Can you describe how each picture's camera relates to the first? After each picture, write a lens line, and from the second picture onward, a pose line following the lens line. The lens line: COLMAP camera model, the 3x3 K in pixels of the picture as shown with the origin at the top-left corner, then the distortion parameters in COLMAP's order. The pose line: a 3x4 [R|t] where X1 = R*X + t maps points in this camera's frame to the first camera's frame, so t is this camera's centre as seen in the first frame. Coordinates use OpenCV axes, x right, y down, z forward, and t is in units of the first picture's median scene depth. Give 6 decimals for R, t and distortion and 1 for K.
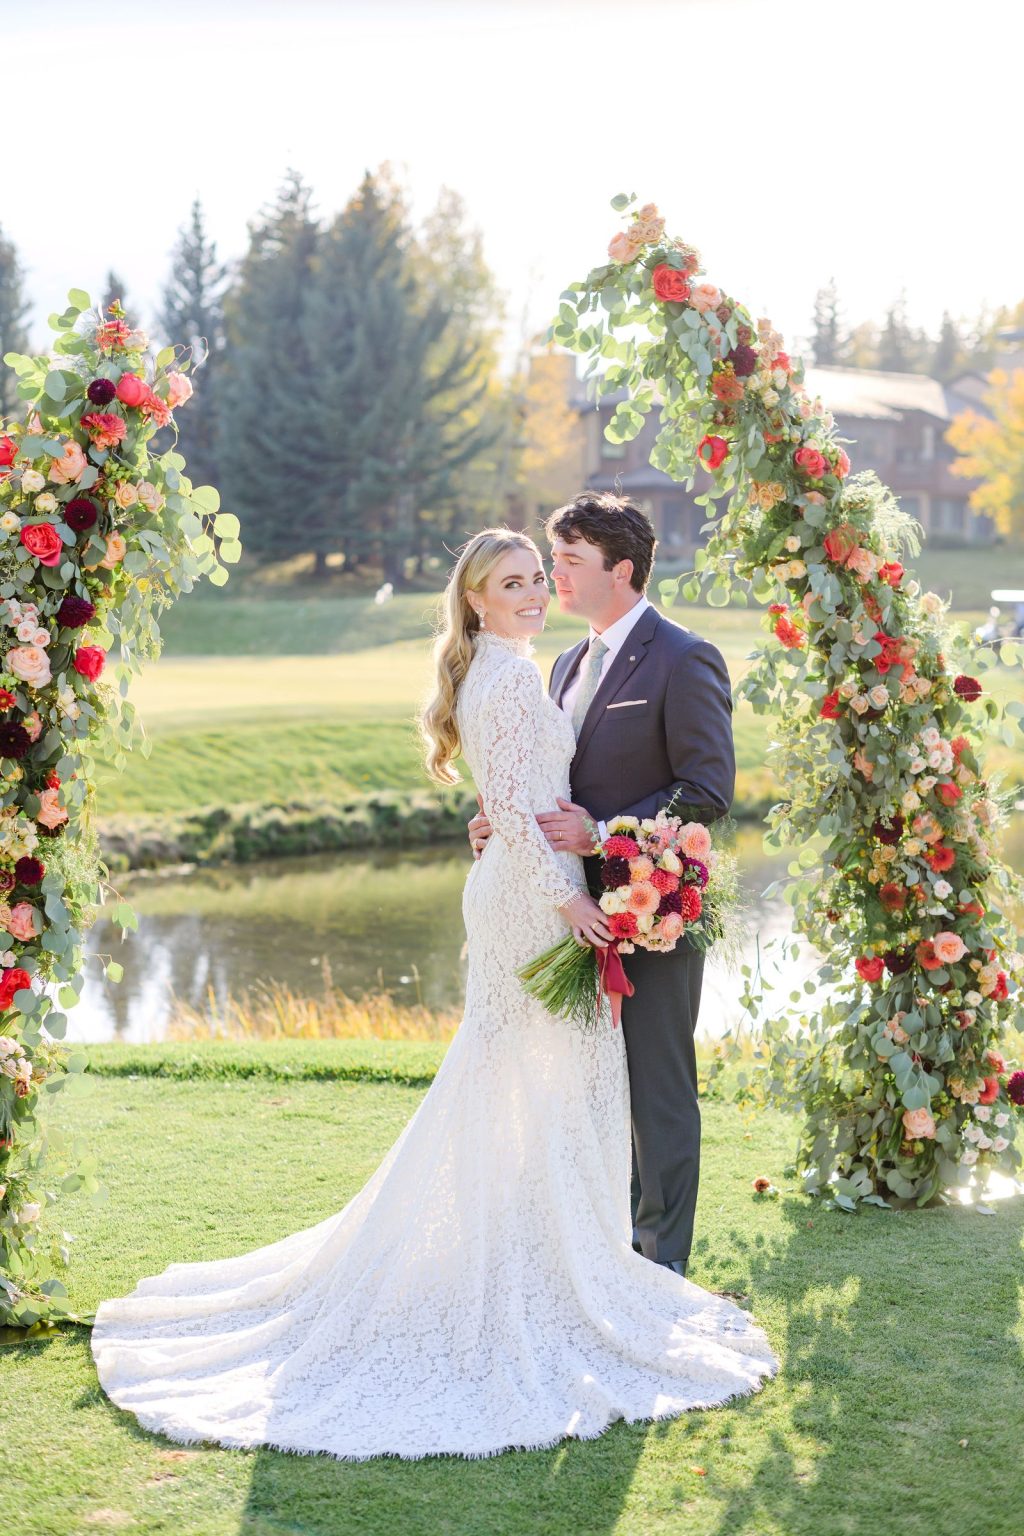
lens RADIAL K [[2254.8, 0, 512.0], [0, 2254.8, 768.0], [0, 0, 1]] dist [-0.008228, 0.011030]
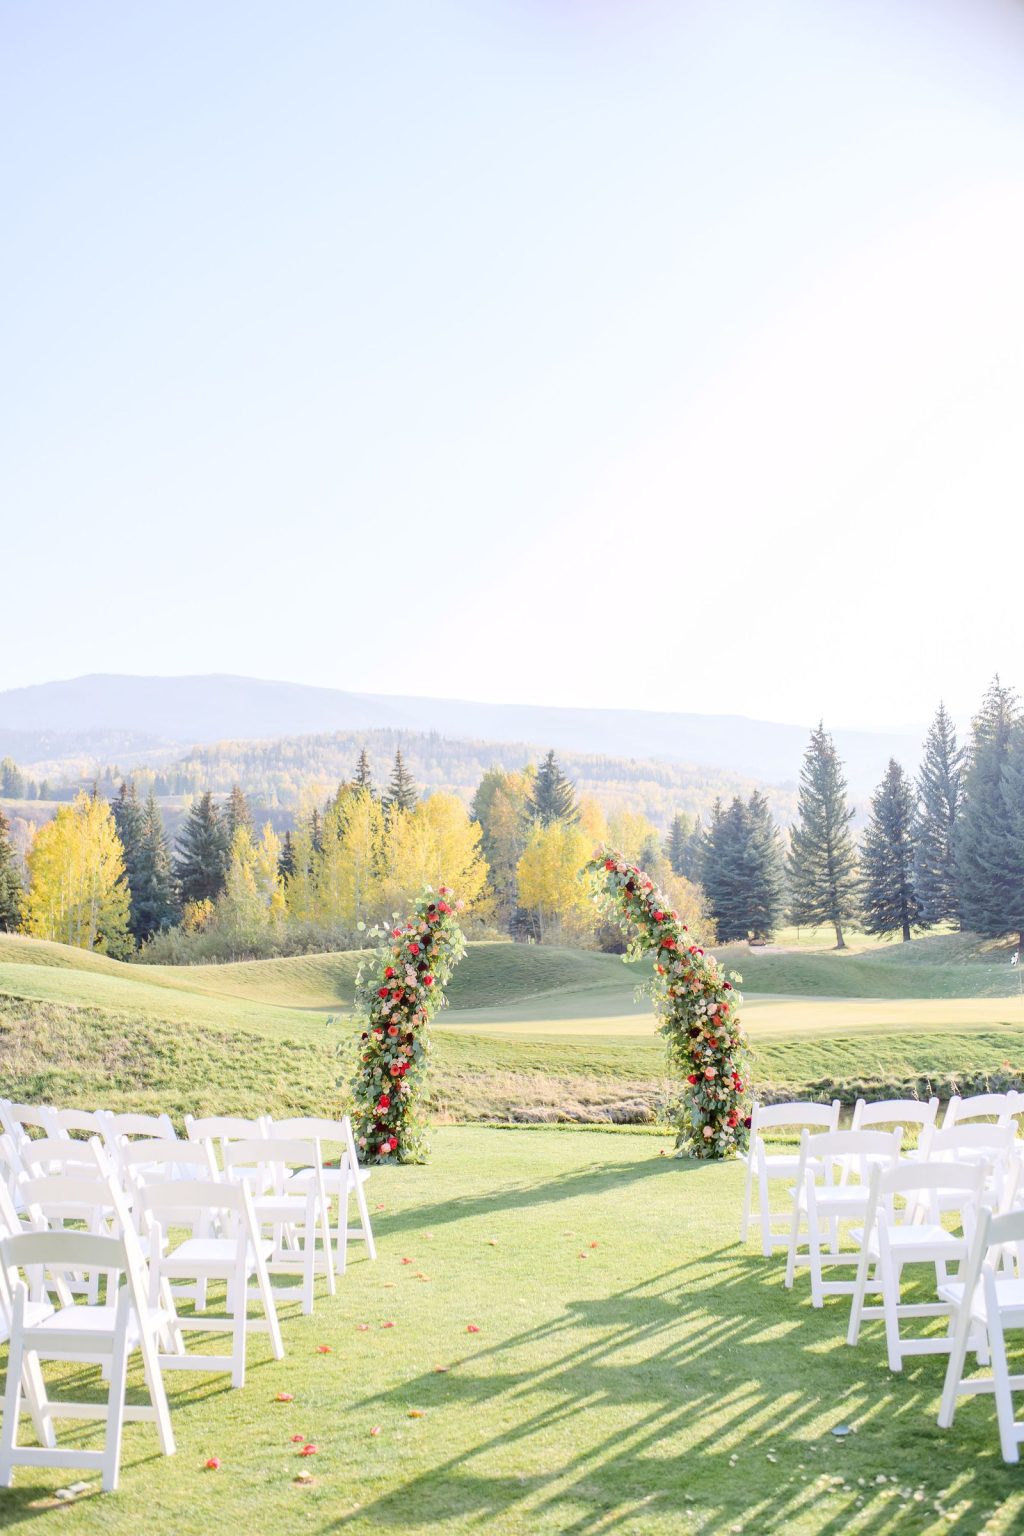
lens RADIAL K [[1478.5, 0, 512.0], [0, 1478.5, 768.0], [0, 0, 1]] dist [-0.063126, 0.006160]
pose [[0.897641, -0.076859, -0.433974, 0.844423], [-0.014907, 0.978819, -0.204186, 0.087400], [0.440475, 0.189755, 0.877482, -0.945594]]
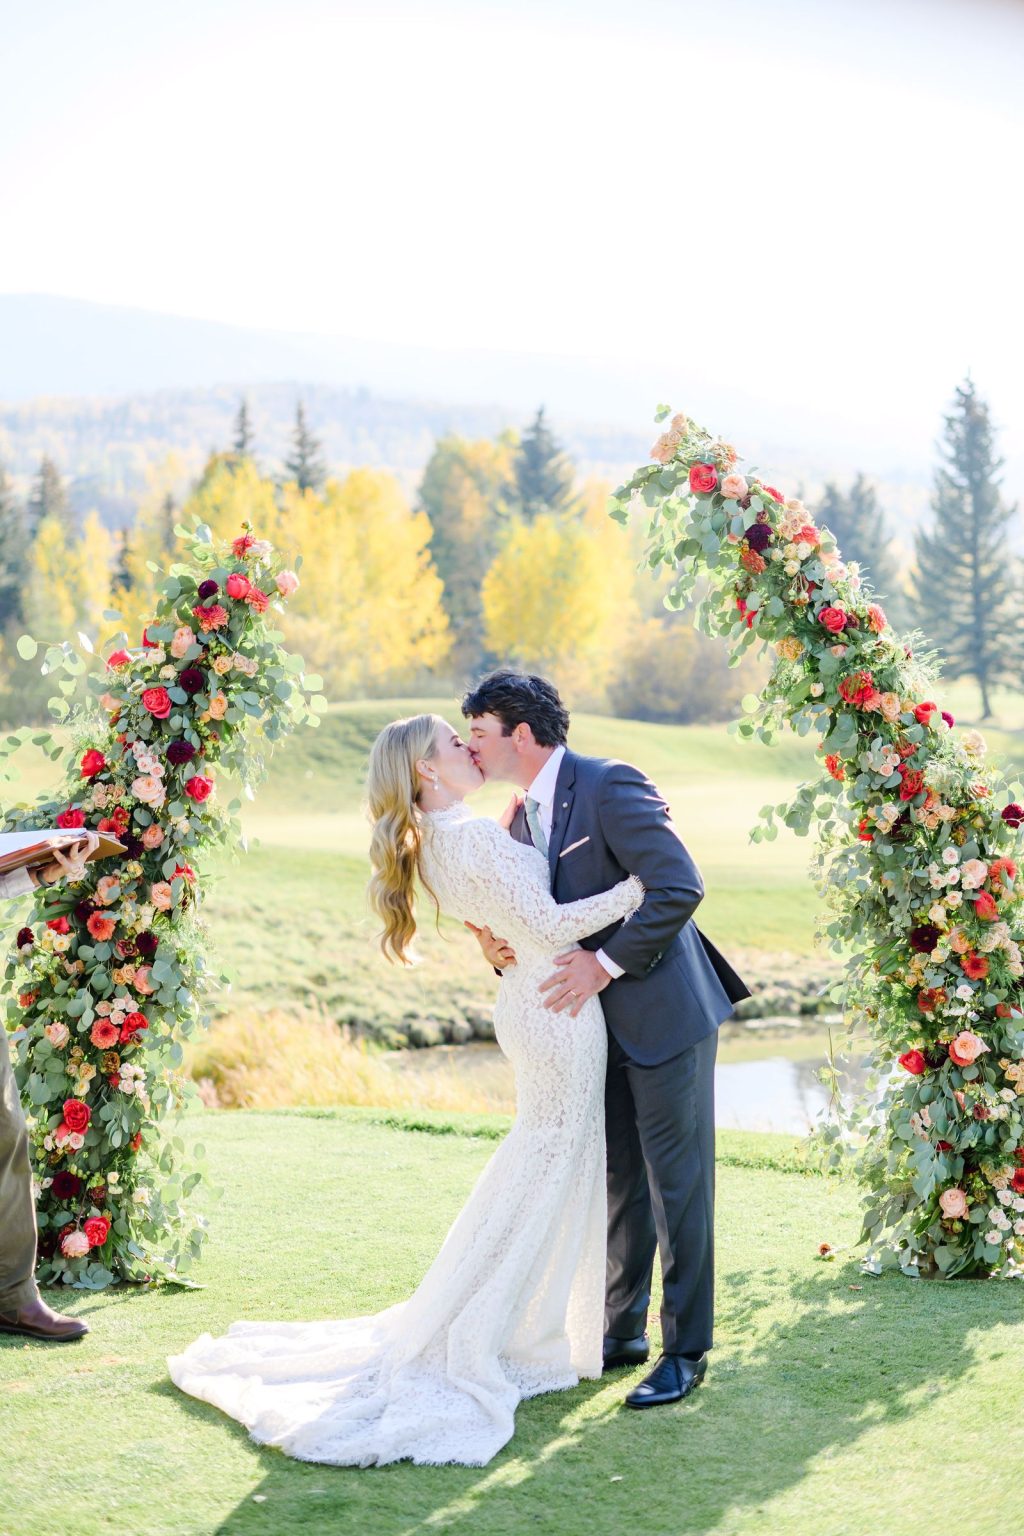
lens RADIAL K [[2233.5, 0, 512.0], [0, 2233.5, 768.0], [0, 0, 1]] dist [-0.016050, -0.085885]
pose [[0.904392, -0.003975, -0.426685, 0.458237], [-0.023952, 0.997907, -0.060065, 0.013720], [0.426031, 0.064542, 0.902404, -0.105615]]
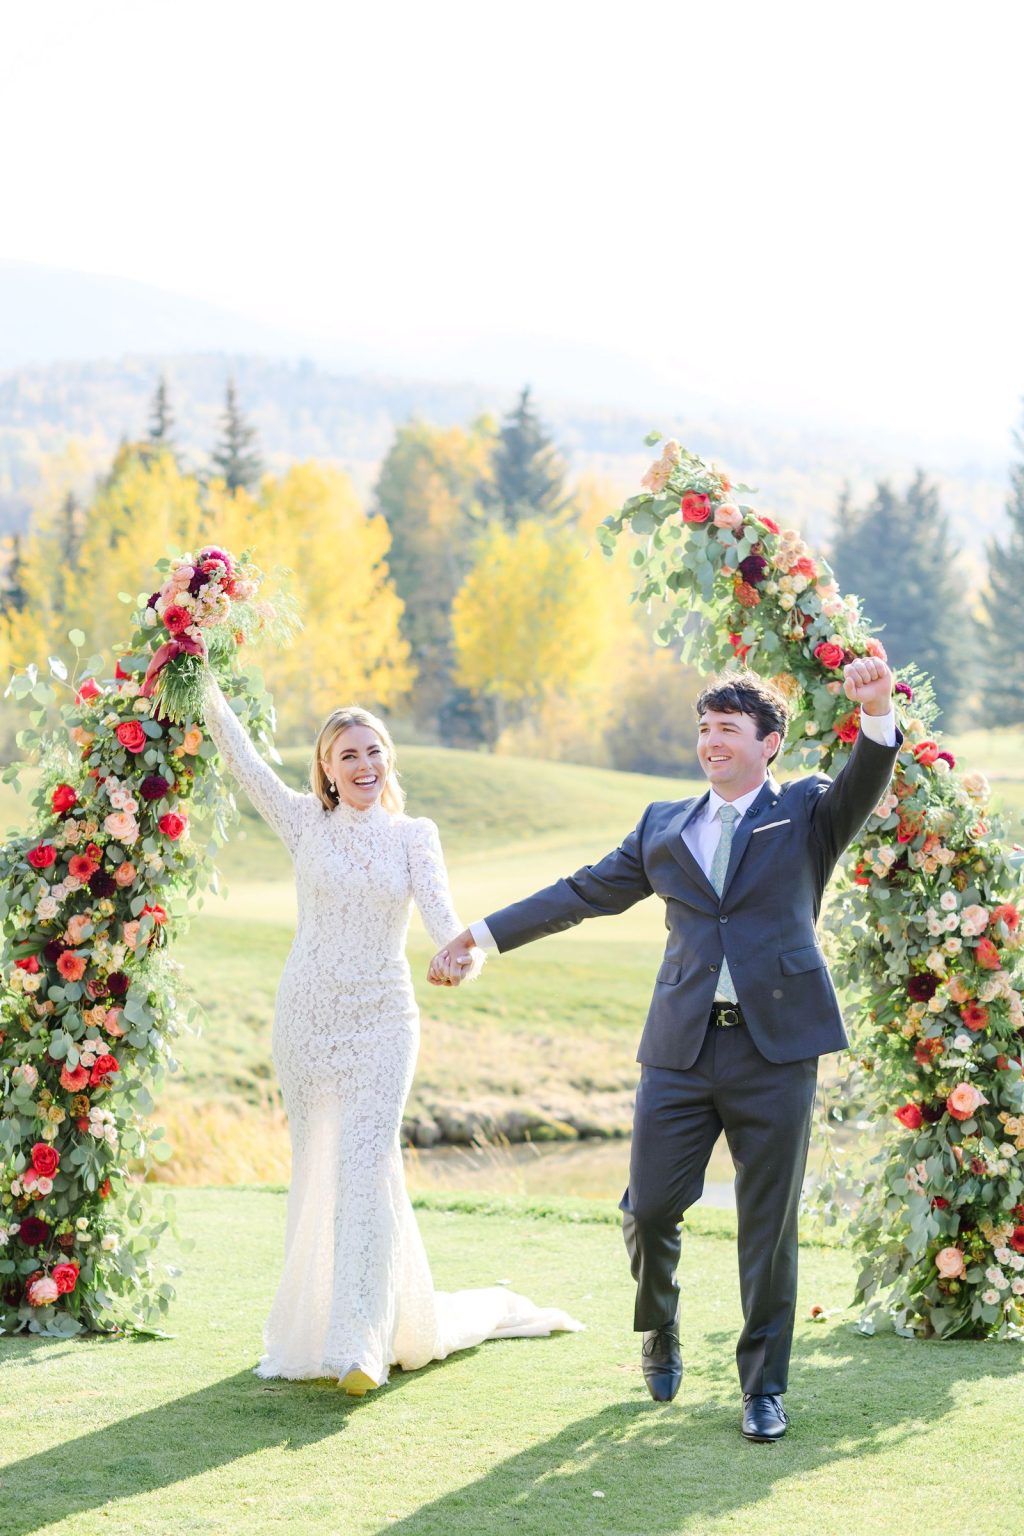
lens RADIAL K [[2761.8, 0, 397.1], [0, 2761.8, 835.6], [0, 0, 1]] dist [-0.001891, -0.195978]
pose [[0.890100, 0.003593, -0.455751, 0.548721], [-0.033587, 0.997767, -0.057731, 0.039302], [0.454526, 0.066694, 0.888233, -0.305482]]
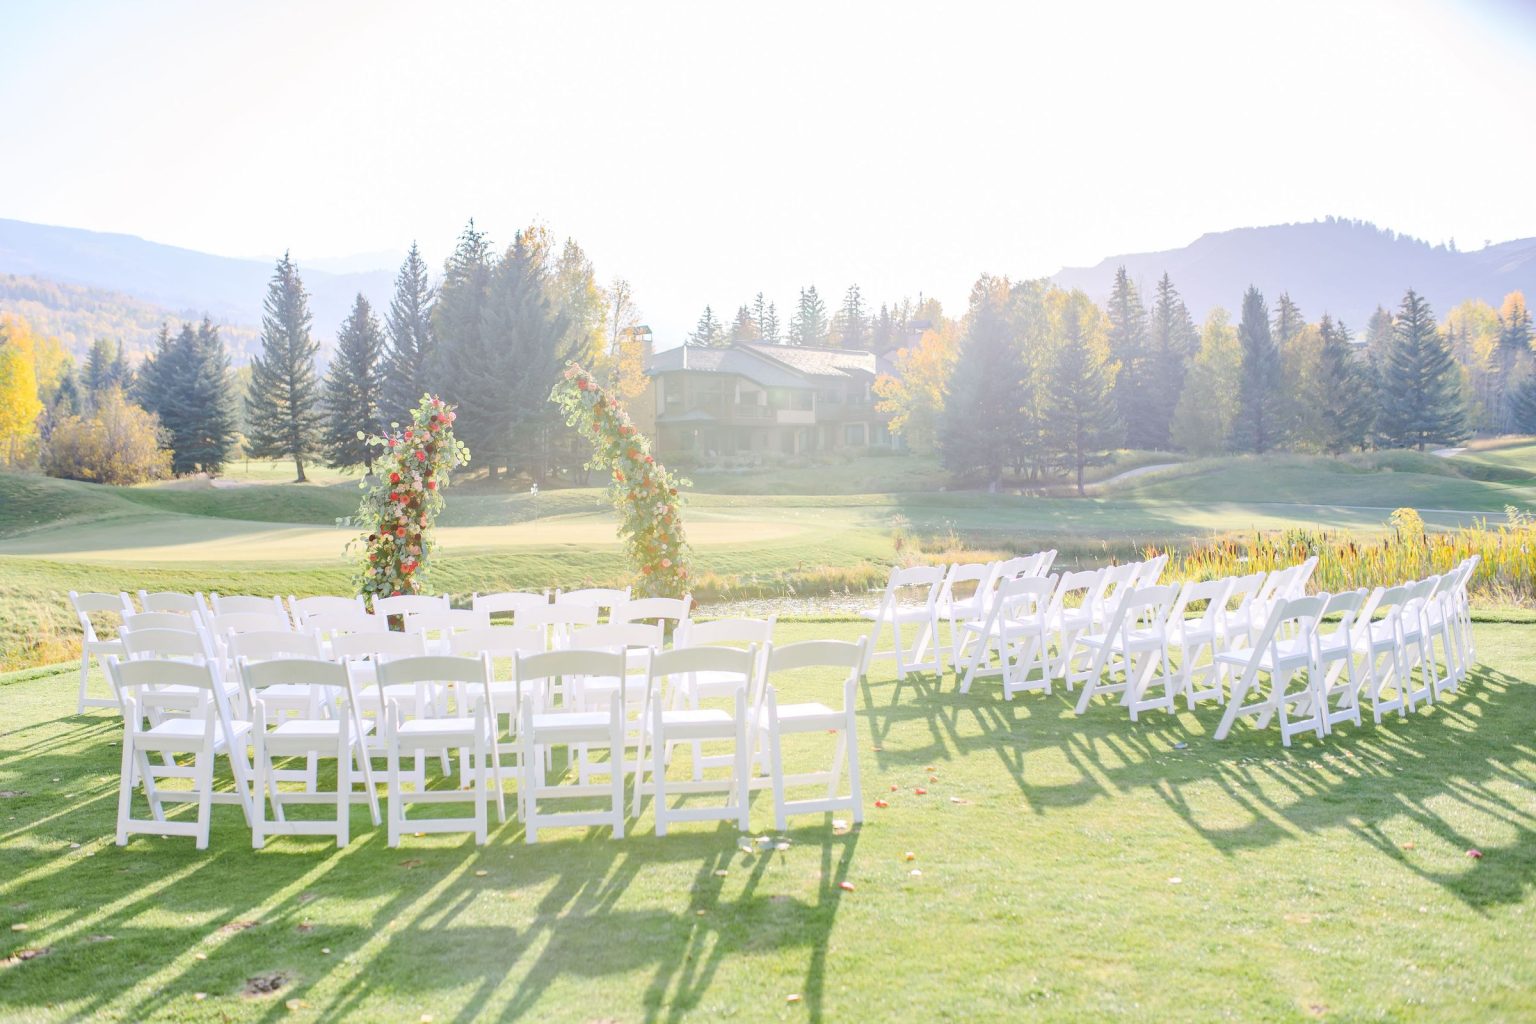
lens RADIAL K [[1478.5, 0, 732.8], [0, 1478.5, 507.1], [0, 0, 1]] dist [-0.063126, 0.006160]
pose [[0.996882, -0.022792, 0.075546, 0.121683], [0.027689, 0.997539, -0.064417, 0.145011], [-0.073892, 0.066308, 0.995059, -1.360731]]
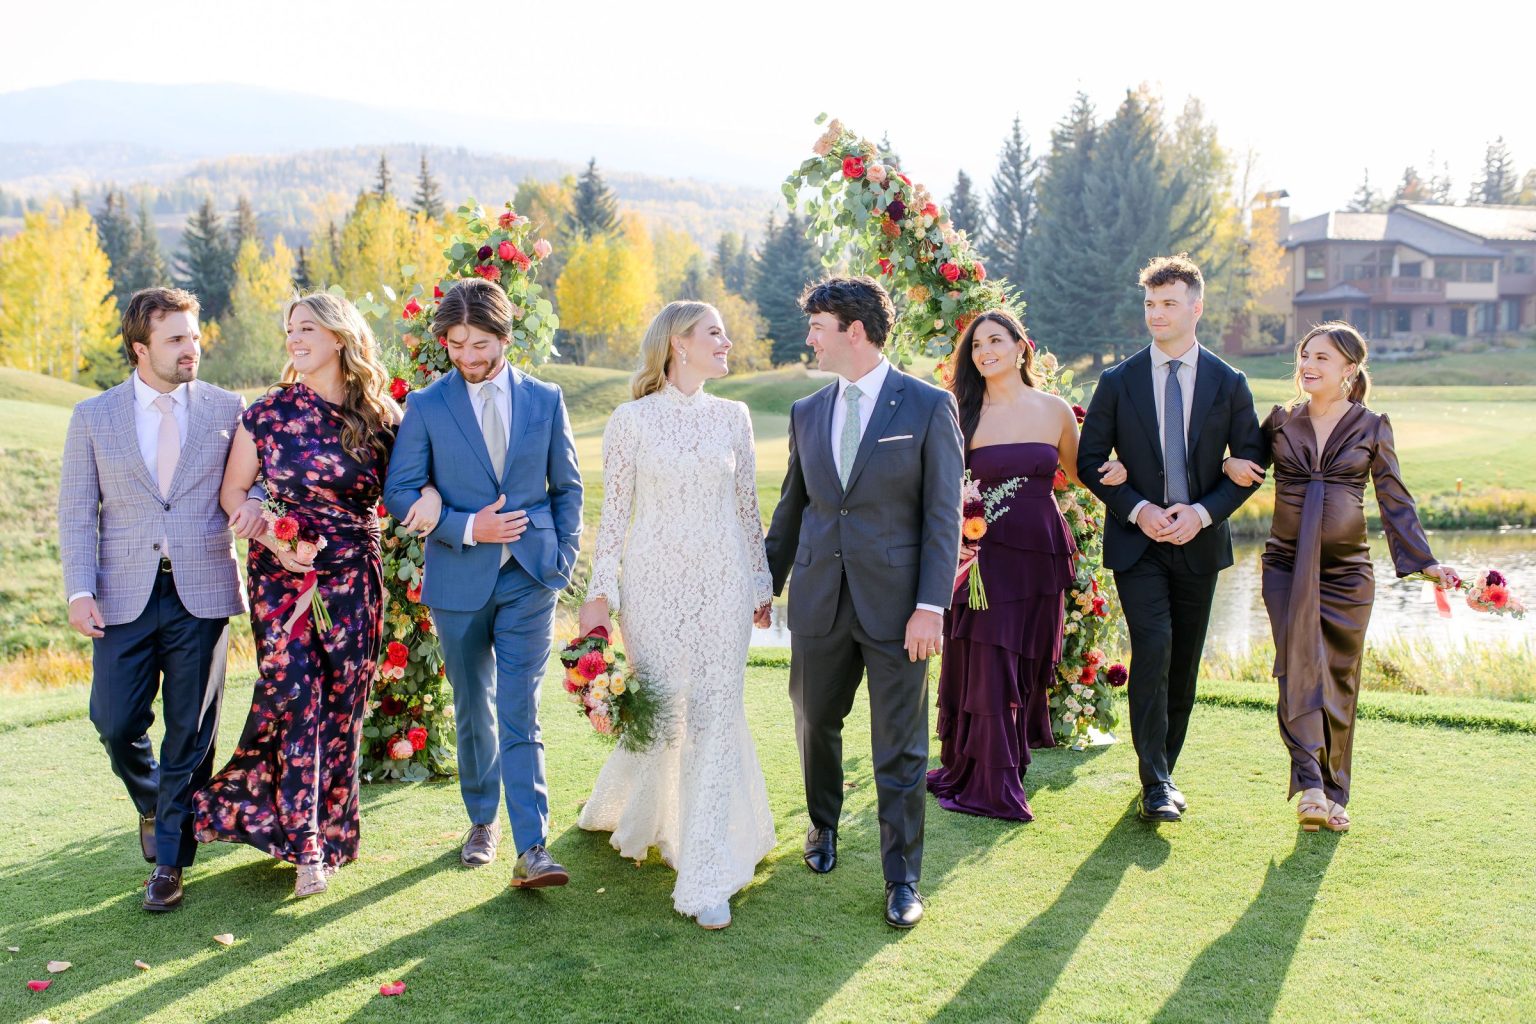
lens RADIAL K [[1522.8, 0, 738.9], [0, 1522.8, 524.9], [0, 0, 1]] dist [-0.066914, 0.090865]
pose [[0.944907, 0.003720, -0.327318, 0.330135], [0.000897, 0.999902, 0.013952, 0.025849], [0.327338, -0.013477, 0.944811, -0.058056]]
